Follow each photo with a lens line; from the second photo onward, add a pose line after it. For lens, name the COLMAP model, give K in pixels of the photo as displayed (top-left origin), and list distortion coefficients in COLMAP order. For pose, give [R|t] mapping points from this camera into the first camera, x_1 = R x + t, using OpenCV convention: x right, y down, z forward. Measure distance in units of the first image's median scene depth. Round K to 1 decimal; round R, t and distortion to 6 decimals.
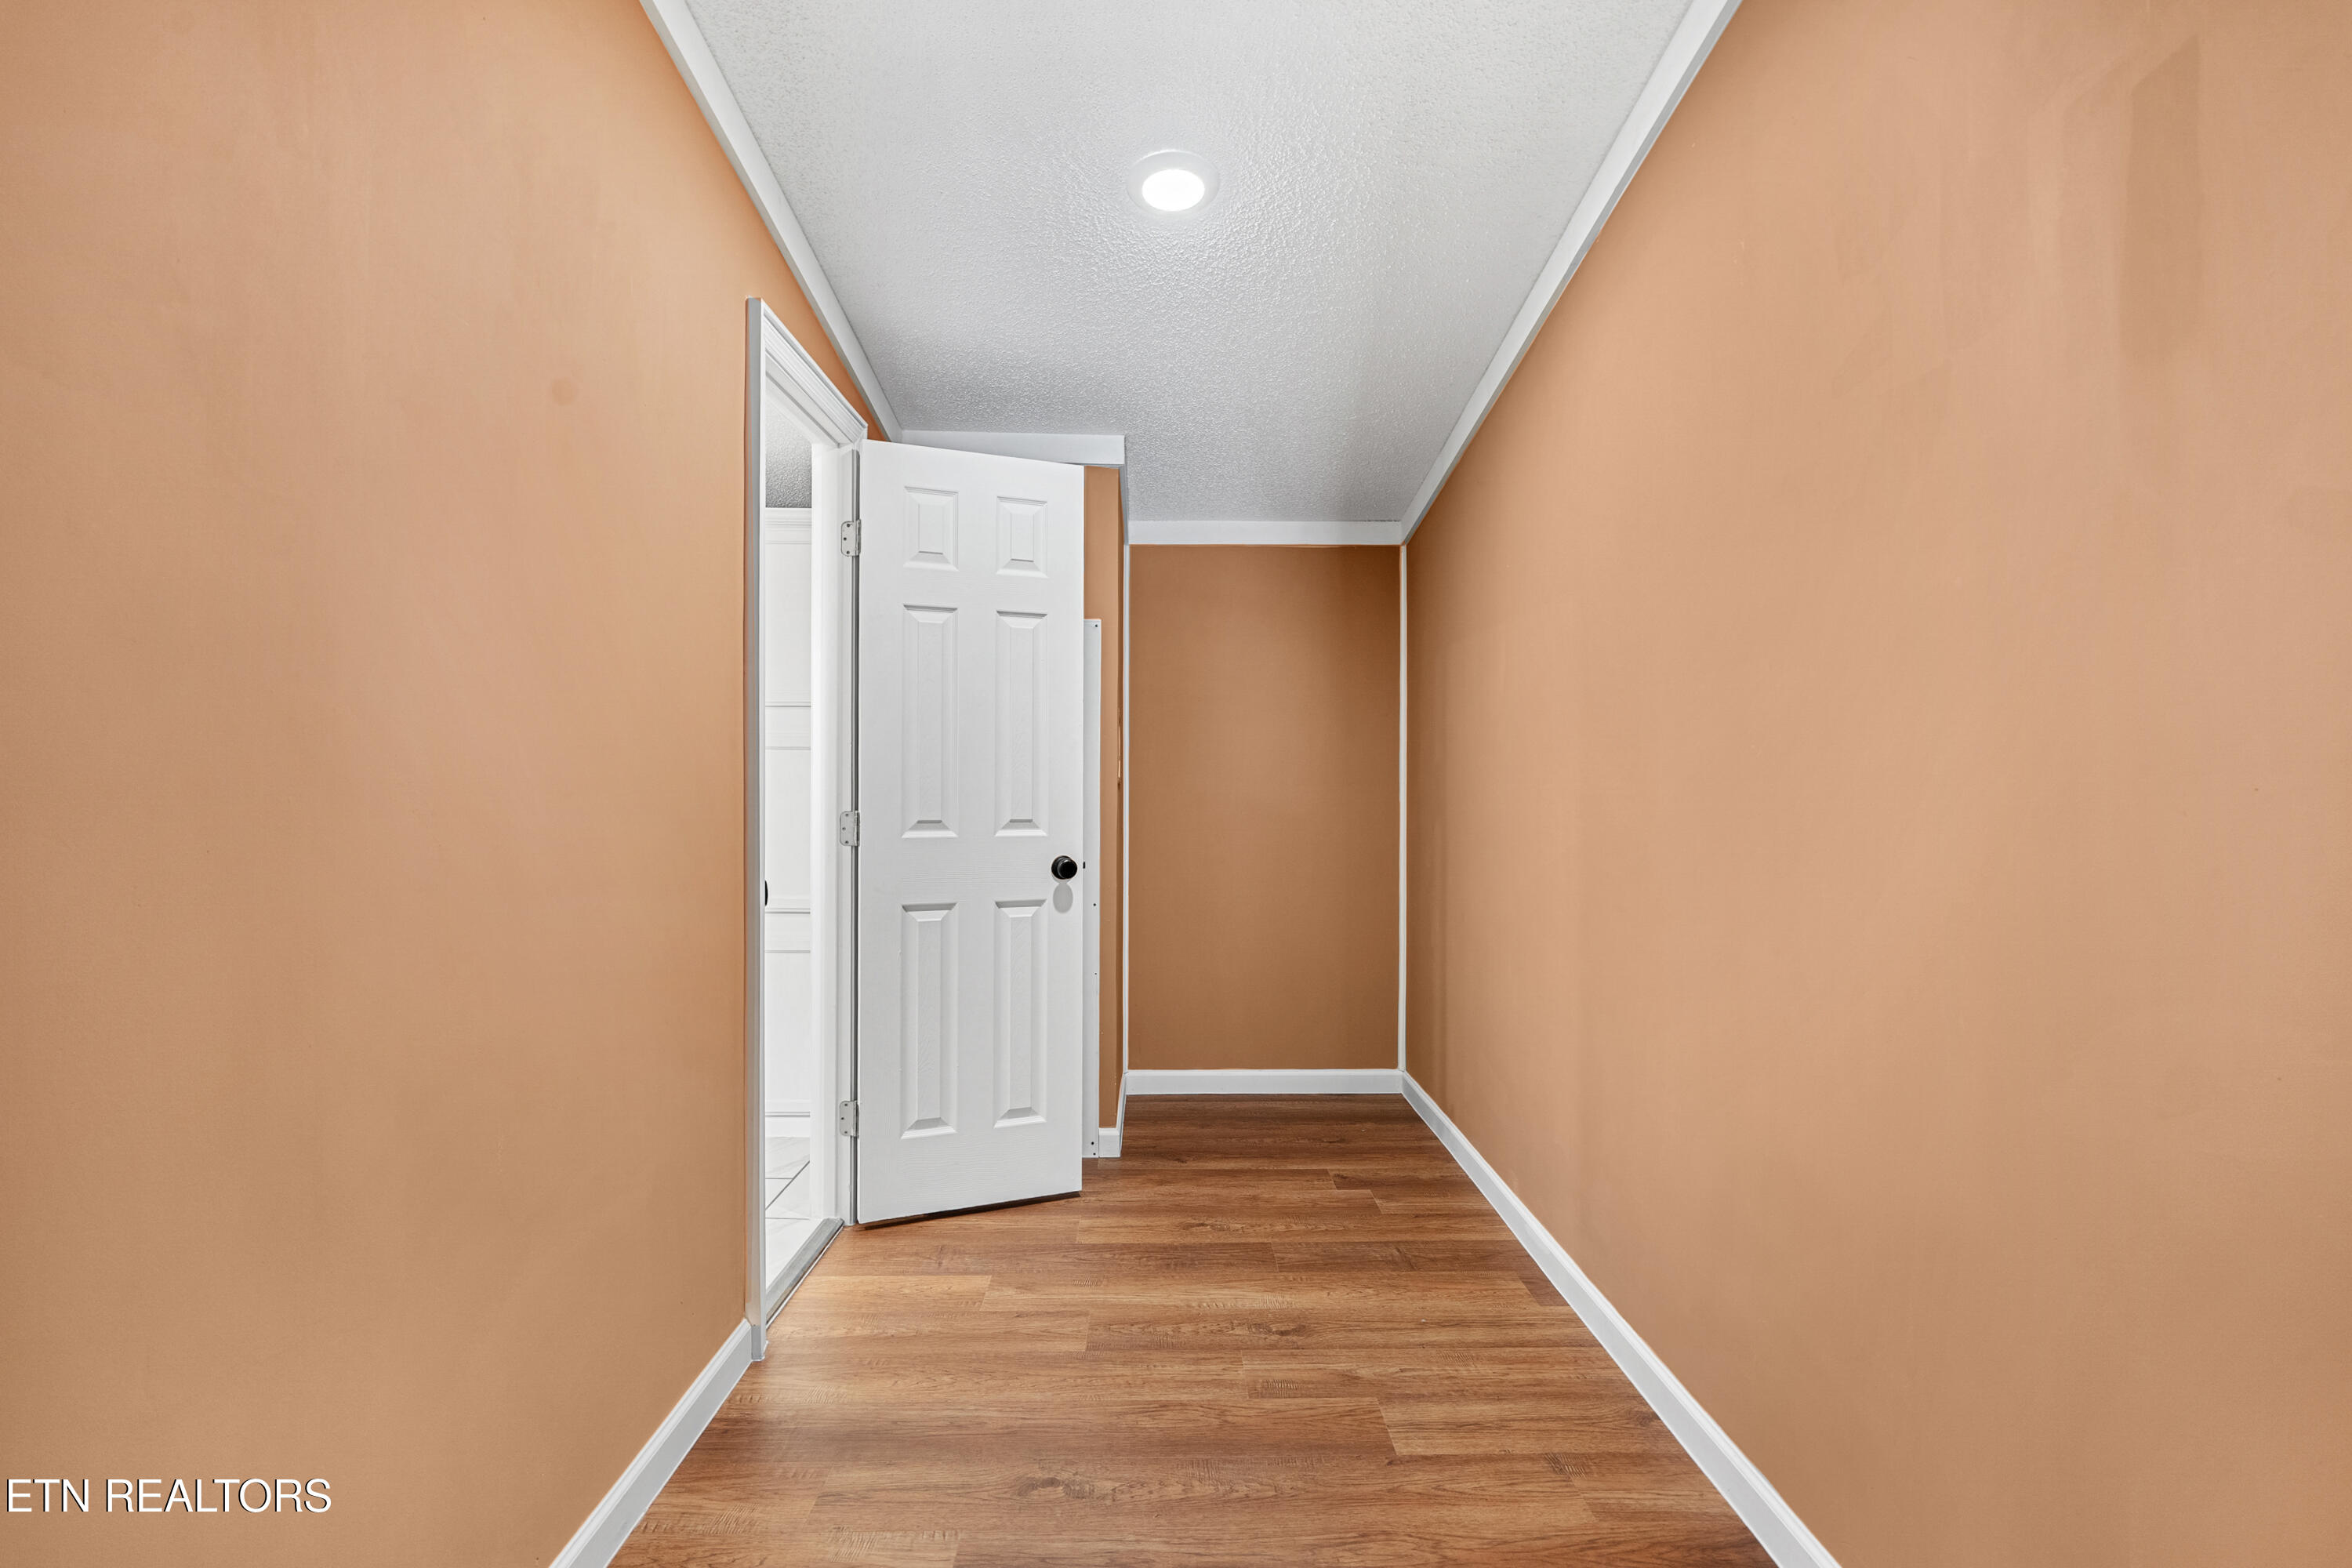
lens RADIAL K [[1095.4, 0, 1173.8], [0, 1095.4, 773.7], [0, 0, 1]] dist [-0.000966, 0.000169]
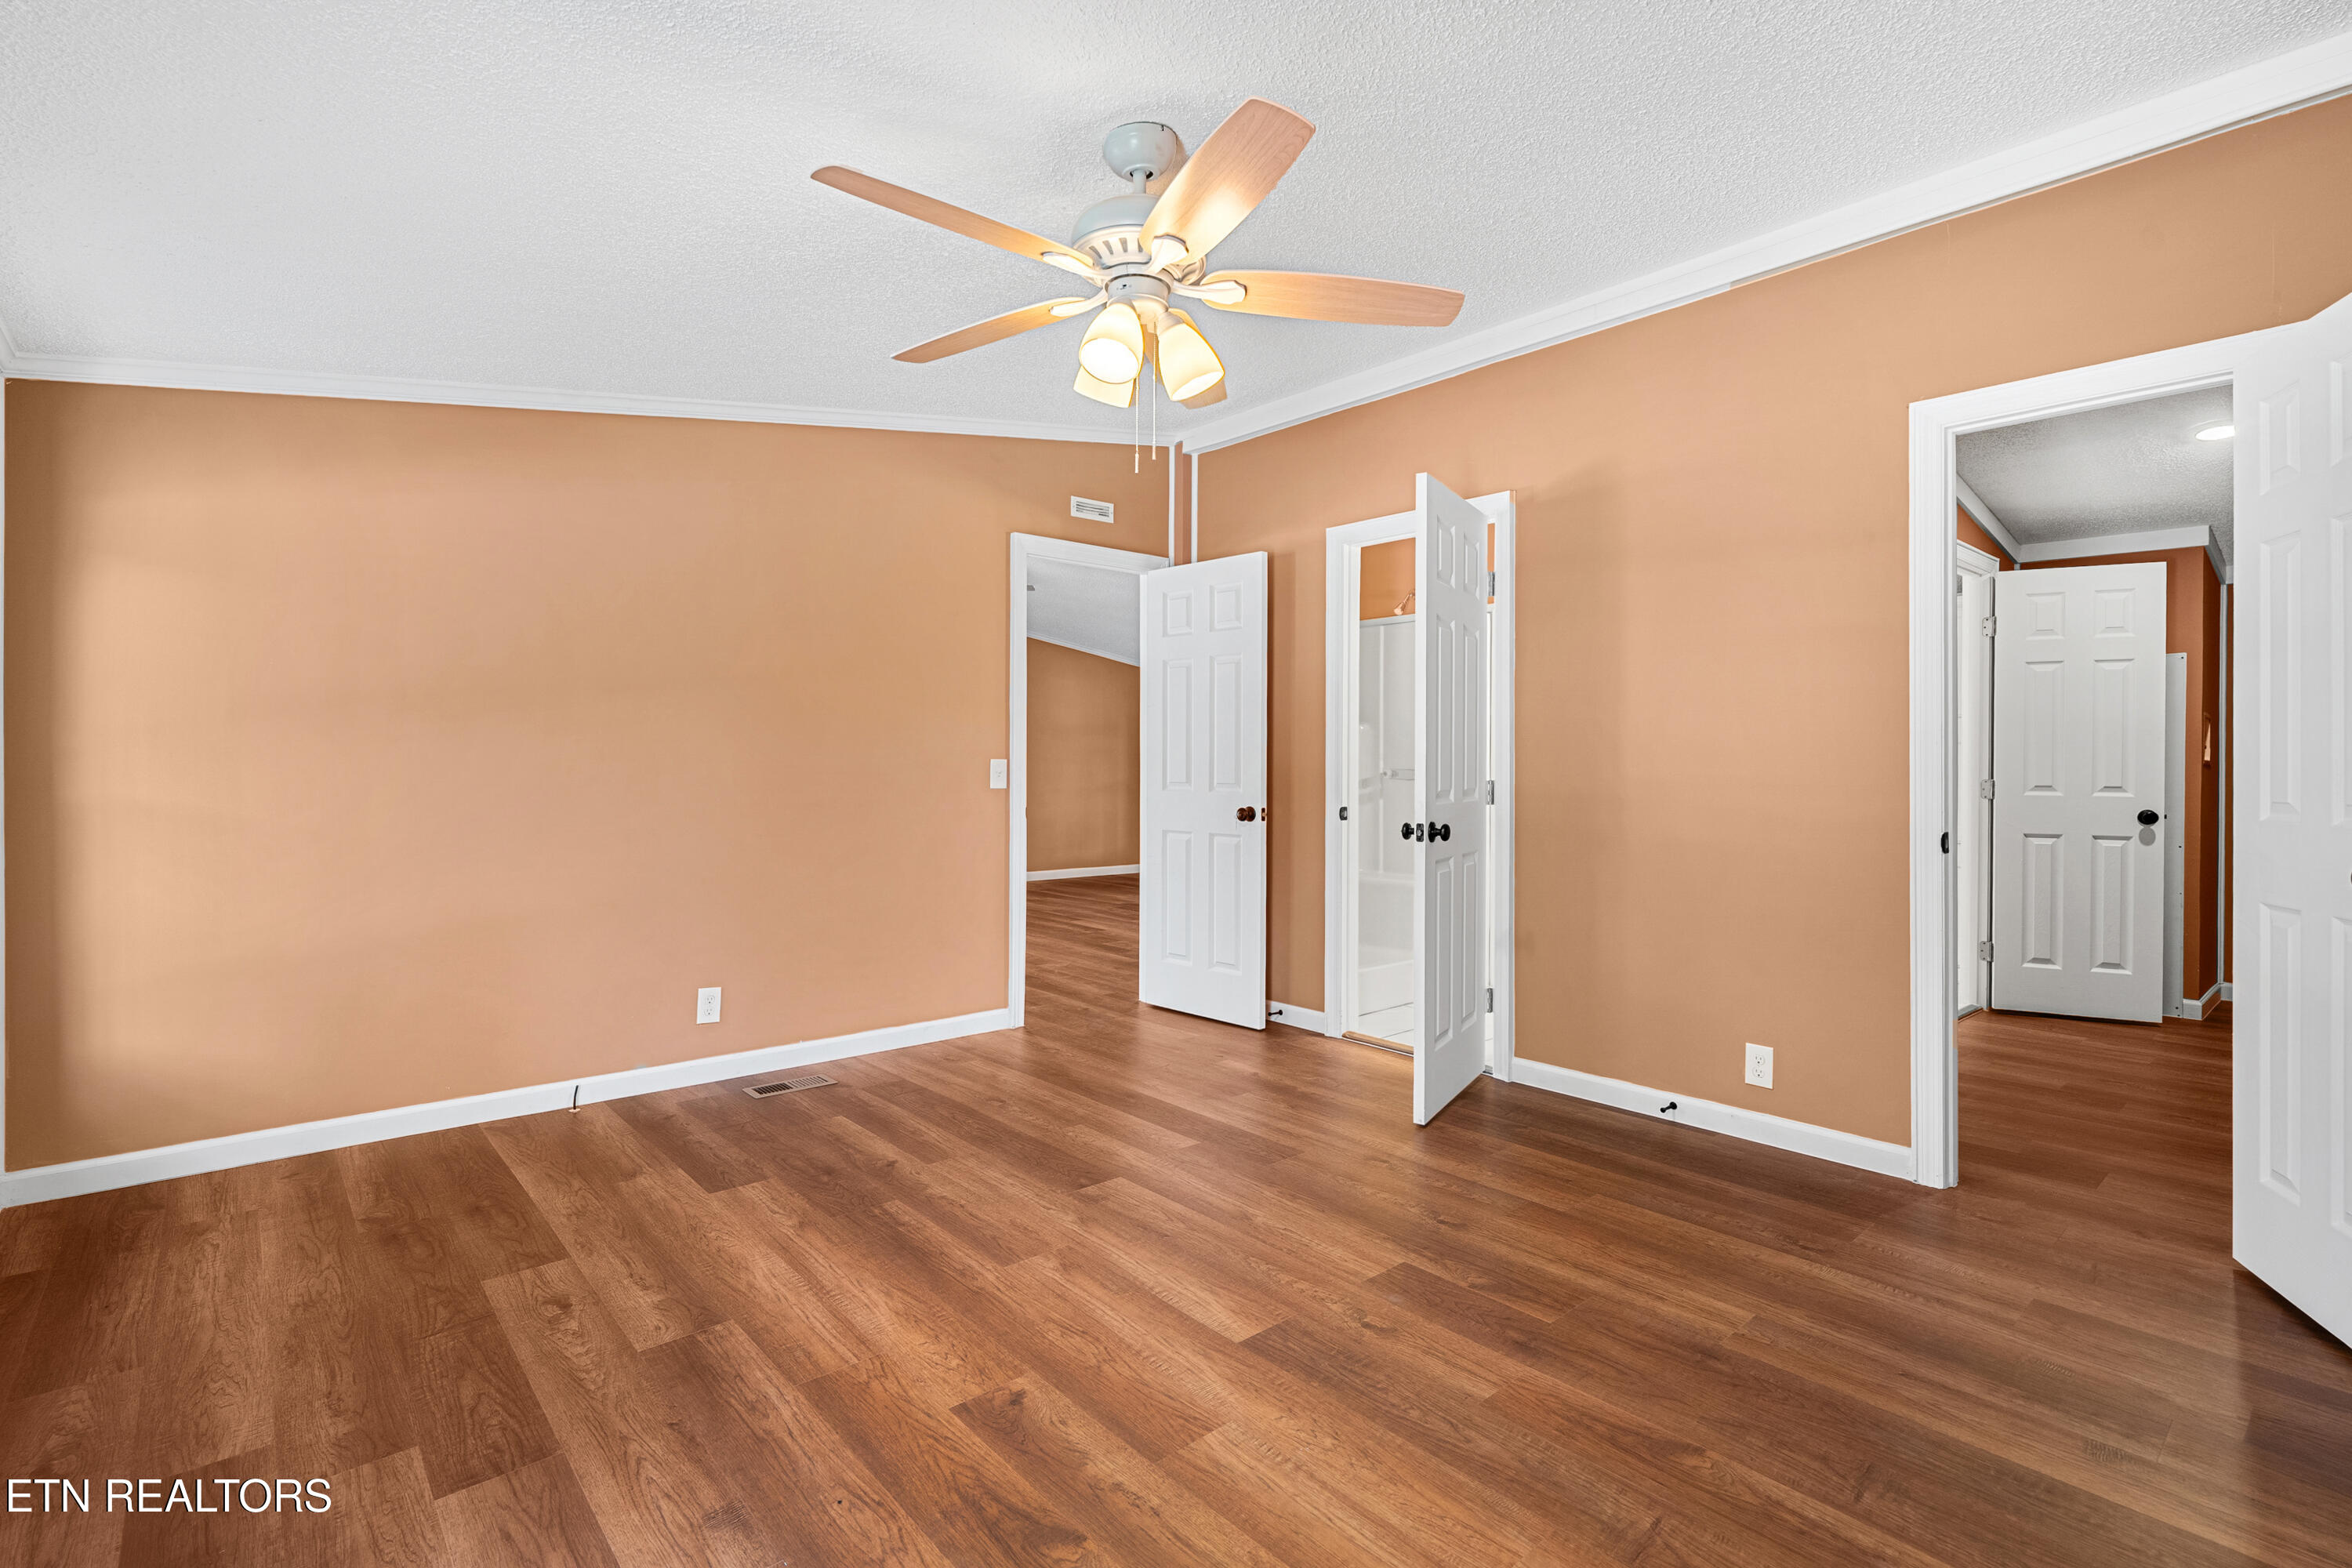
lens RADIAL K [[1095.4, 0, 1170.8], [0, 1095.4, 779.8], [0, 0, 1]] dist [-0.000966, 0.000169]
pose [[0.646031, 0.005556, -0.763291, 0.202293], [0.001640, 0.999961, 0.008667, 0.016182], [0.763309, -0.006851, 0.645997, -1.144611]]
